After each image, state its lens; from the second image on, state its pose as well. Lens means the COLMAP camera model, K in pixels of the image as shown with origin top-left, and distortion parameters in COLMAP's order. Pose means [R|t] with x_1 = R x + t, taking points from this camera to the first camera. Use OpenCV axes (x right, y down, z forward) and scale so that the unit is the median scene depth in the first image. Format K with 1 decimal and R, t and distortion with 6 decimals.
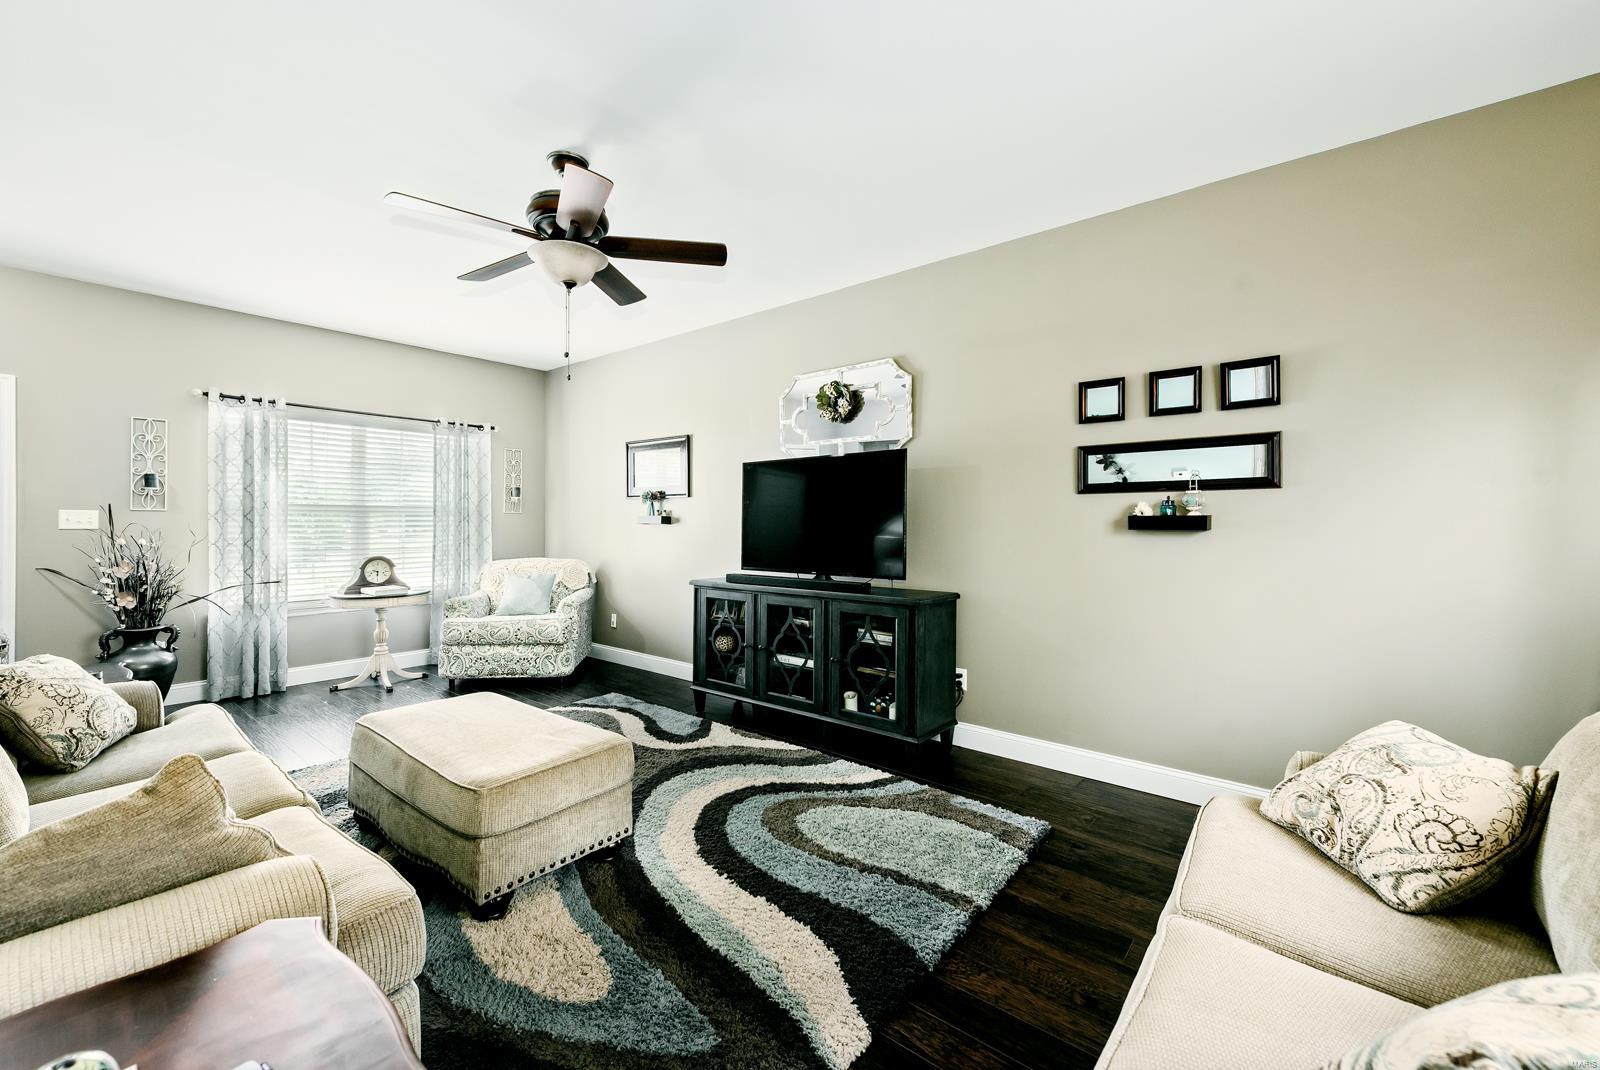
lens RADIAL K [[629.1, 0, 803.4], [0, 629.1, 532.1], [0, 0, 1]] dist [0.001251, 0.000091]
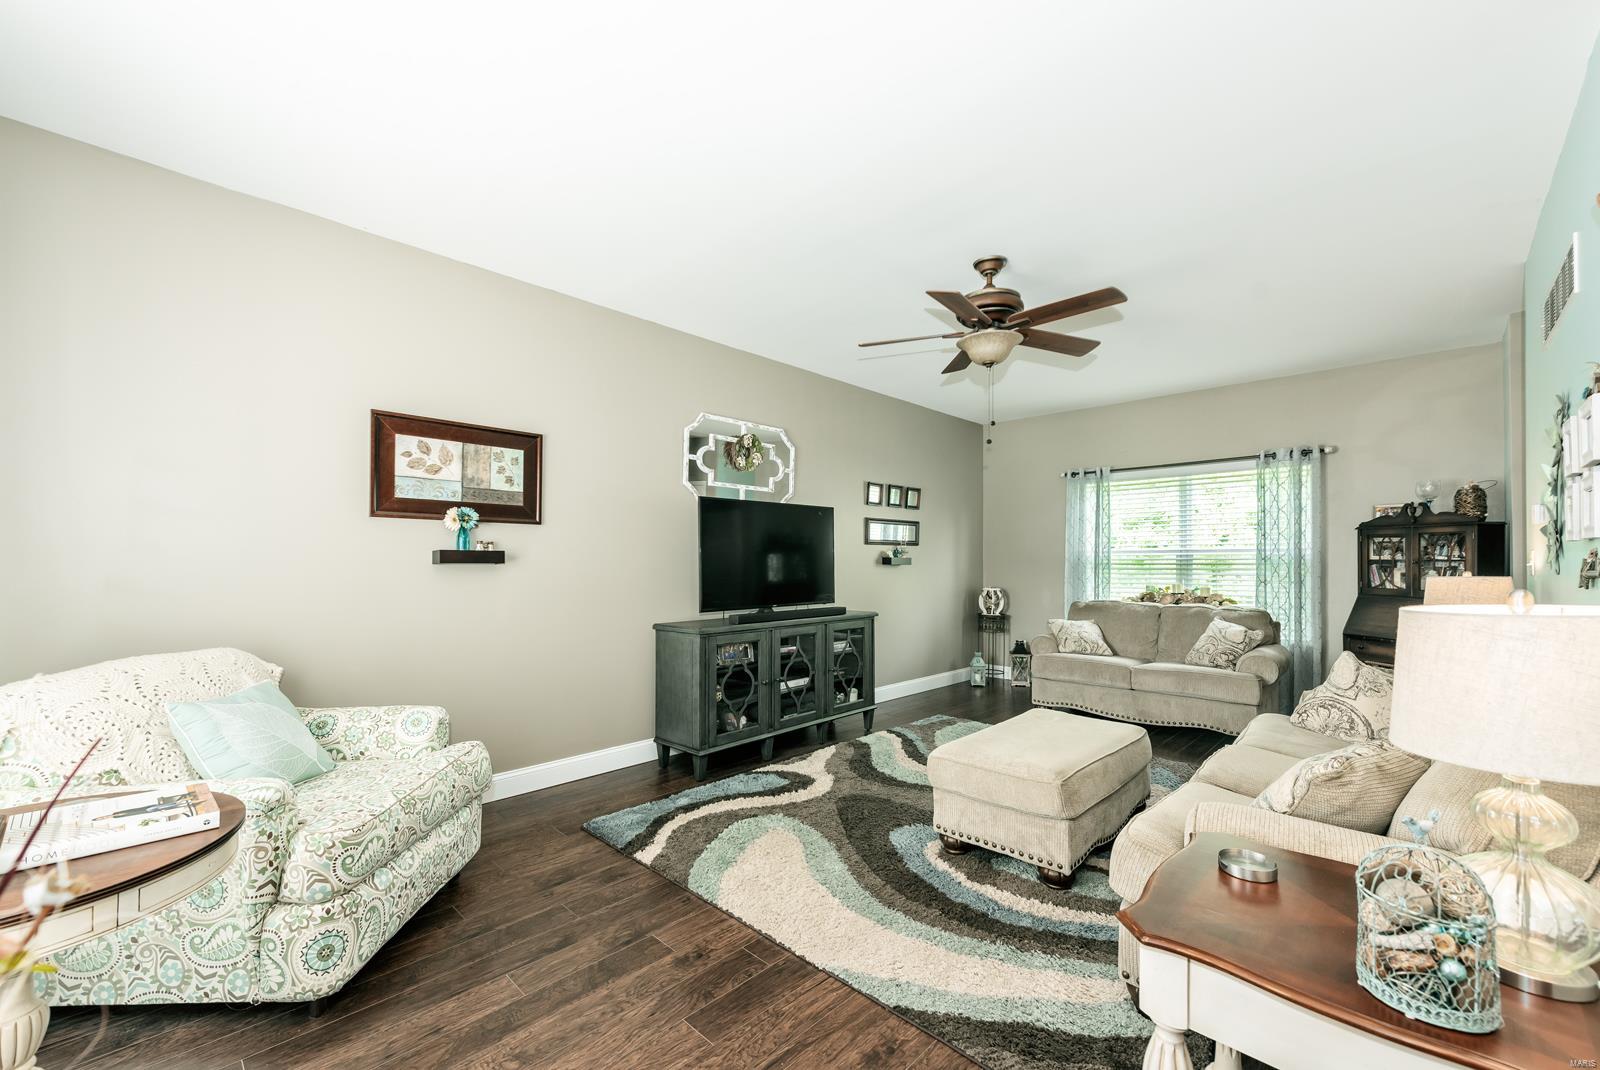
lens RADIAL K [[629.1, 0, 799.0], [0, 629.1, 545.4], [0, 0, 1]] dist [0.001251, 0.000091]
pose [[0.098979, 0.011689, 0.995021, -1.314151], [0.000758, 0.999930, -0.011822, -0.036581], [-0.995089, 0.001925, 0.098964, 1.002224]]
